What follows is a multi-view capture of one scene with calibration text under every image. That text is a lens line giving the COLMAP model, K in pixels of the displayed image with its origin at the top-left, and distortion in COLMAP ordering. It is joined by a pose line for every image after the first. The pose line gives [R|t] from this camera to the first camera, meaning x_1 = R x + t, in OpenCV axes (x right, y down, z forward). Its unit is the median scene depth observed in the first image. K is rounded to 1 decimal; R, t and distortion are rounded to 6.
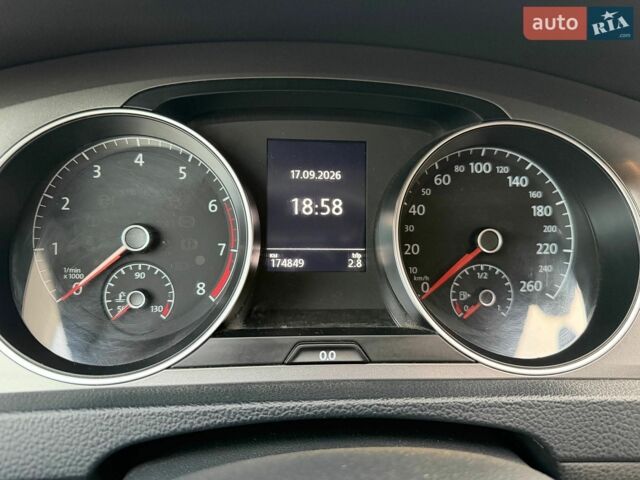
lens RADIAL K [[508.3, 0, 320.0], [0, 508.3, 240.0], [0, 0, 1]] dist [-0.002415, -0.006082]
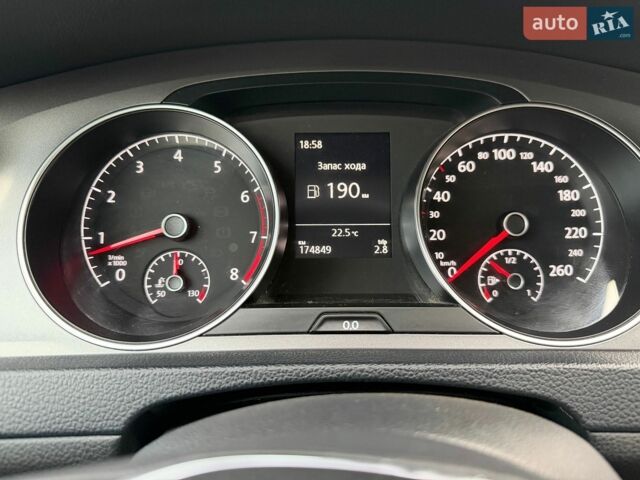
lens RADIAL K [[508.3, 0, 320.0], [0, 508.3, 240.0], [0, 0, 1]] dist [-0.002415, -0.006082]
pose [[0.995735, -0.019902, -0.090086, 0.042432], [0.013121, 0.997079, -0.075238, 0.115261], [0.091320, 0.073735, 0.993088, -0.037413]]
